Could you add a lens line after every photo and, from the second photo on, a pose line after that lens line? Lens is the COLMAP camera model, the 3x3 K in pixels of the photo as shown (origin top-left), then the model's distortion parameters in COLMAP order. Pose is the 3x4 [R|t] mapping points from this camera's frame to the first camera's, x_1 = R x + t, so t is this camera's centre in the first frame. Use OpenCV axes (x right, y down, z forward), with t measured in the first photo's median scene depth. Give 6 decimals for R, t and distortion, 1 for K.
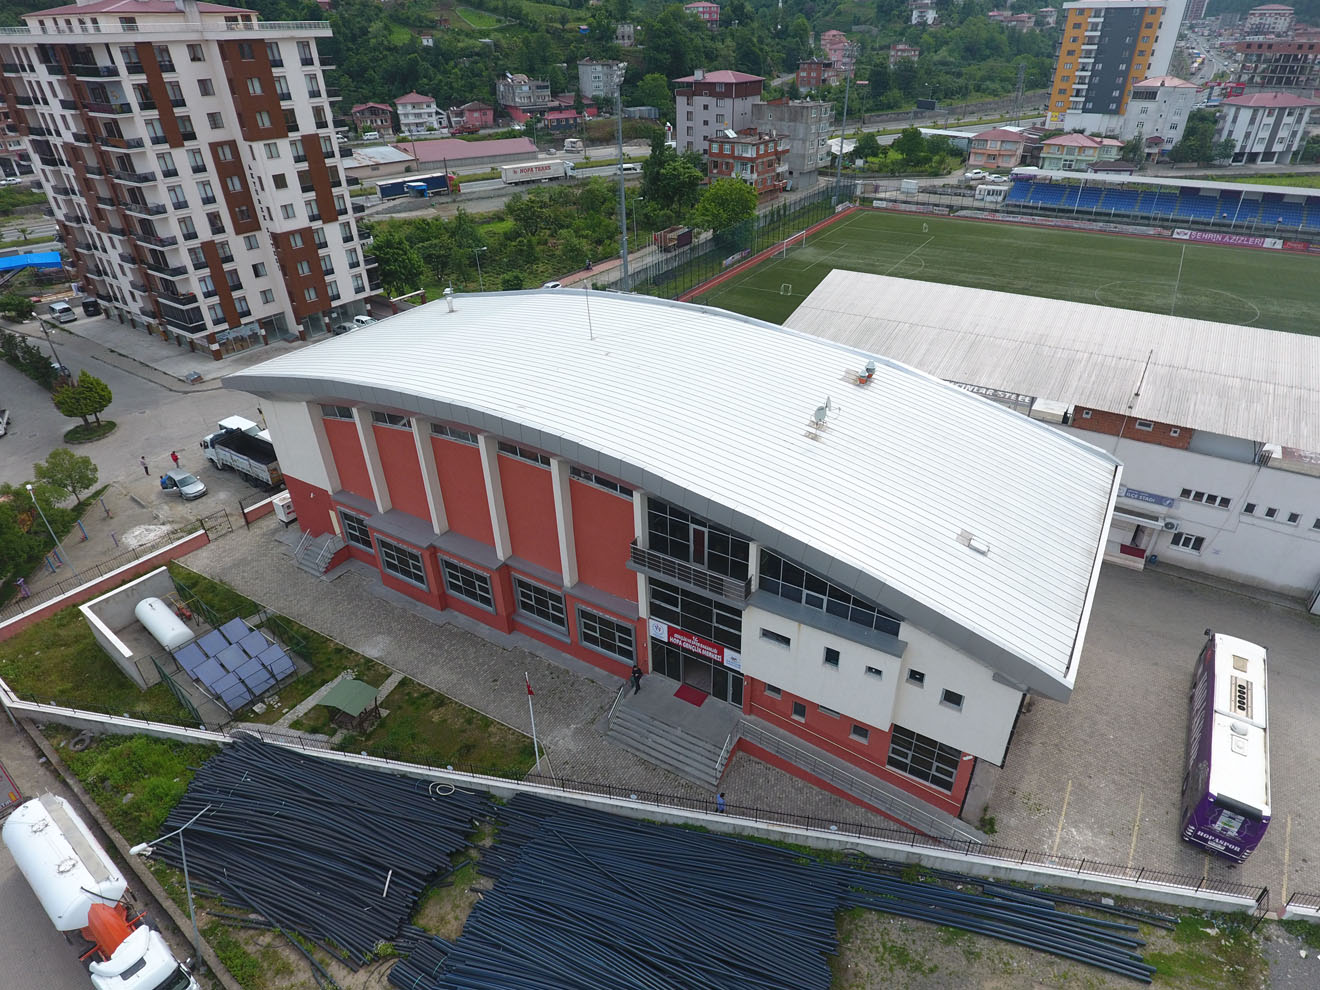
lens RADIAL K [[773.5, 0, 675.7], [0, 773.5, 500.4], [0, 0, 1]] dist [-0.005273, 0.000333]
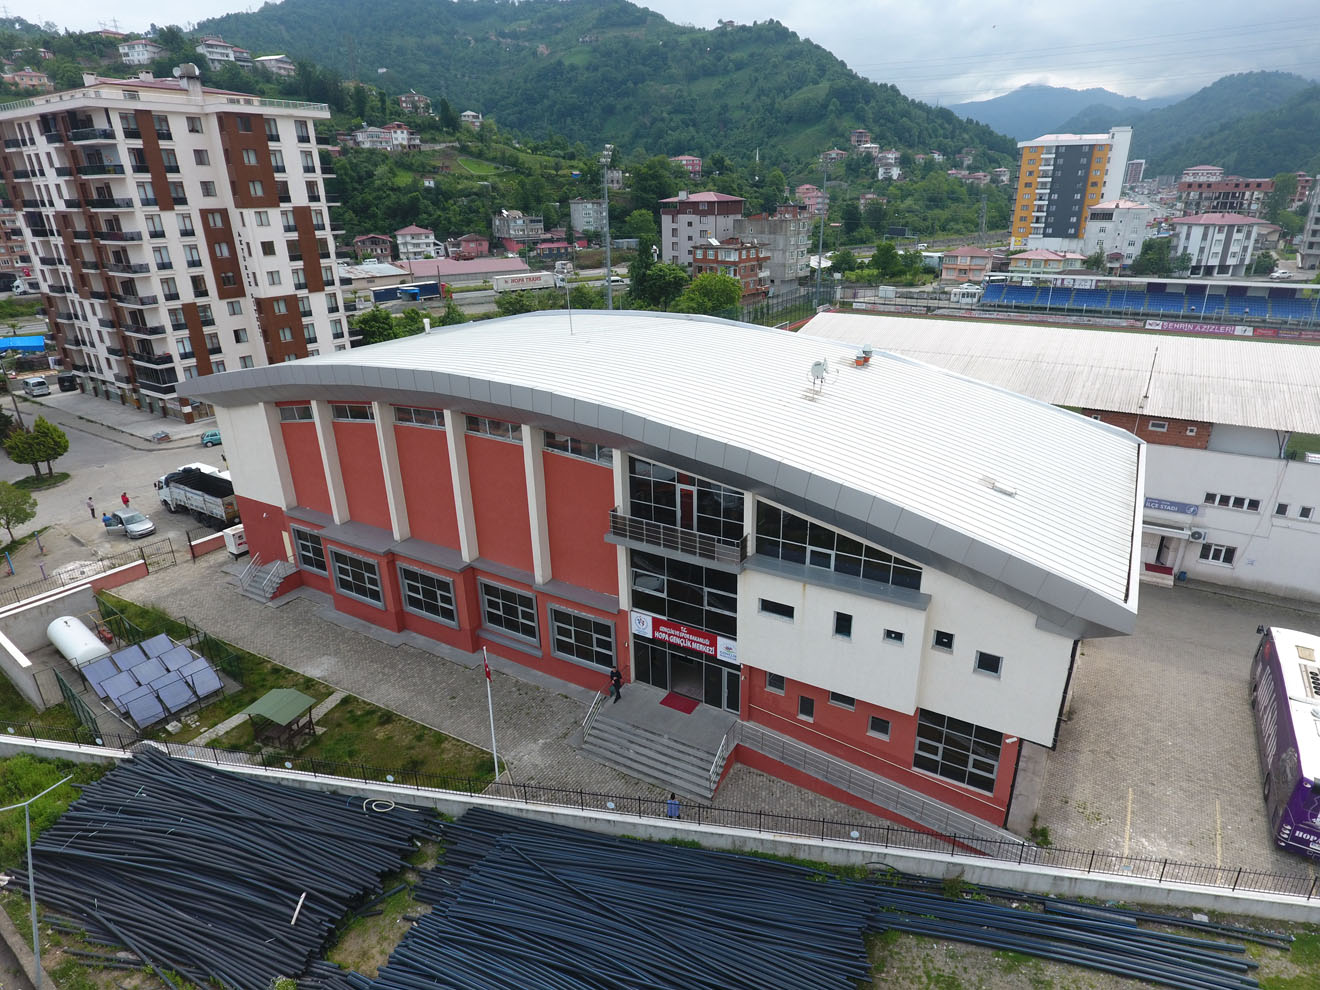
lens RADIAL K [[773.5, 0, 675.7], [0, 773.5, 500.4], [0, 0, 1]] dist [-0.005273, 0.000333]
pose [[0.999858, -0.005456, 0.015965, 0.001855], [0.008137, 0.984883, -0.173030, 0.113571], [-0.014779, 0.173136, 0.984787, 0.071826]]
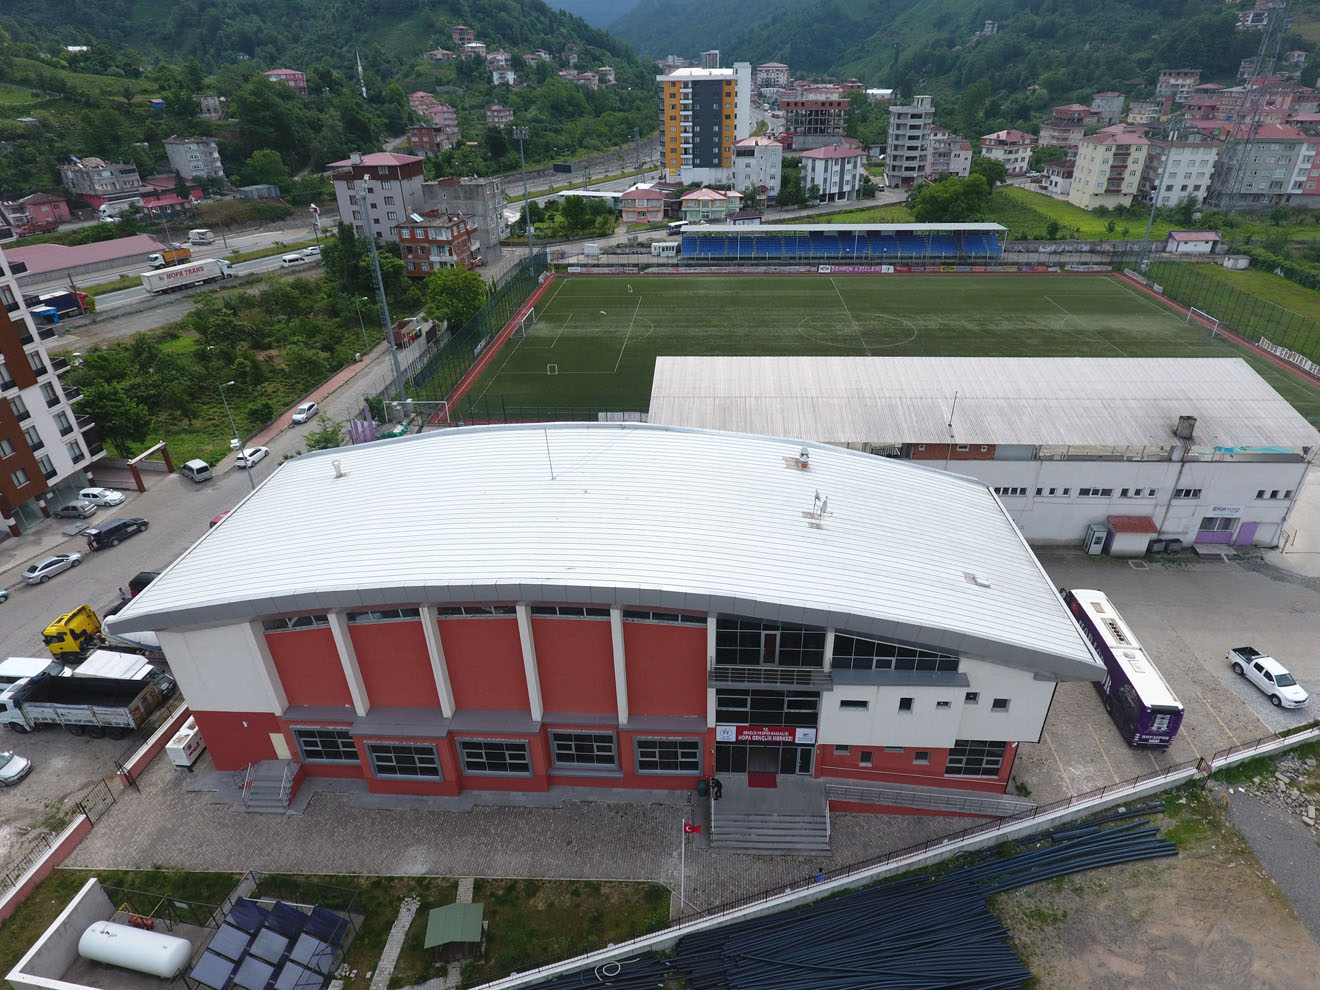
lens RADIAL K [[773.5, 0, 675.7], [0, 773.5, 500.4], [0, 0, 1]] dist [-0.005273, 0.000333]
pose [[0.882689, -0.232612, 0.408352, -0.279953], [0.252821, 0.967502, 0.004630, -0.105330], [-0.396158, 0.099153, 0.912813, 0.009736]]
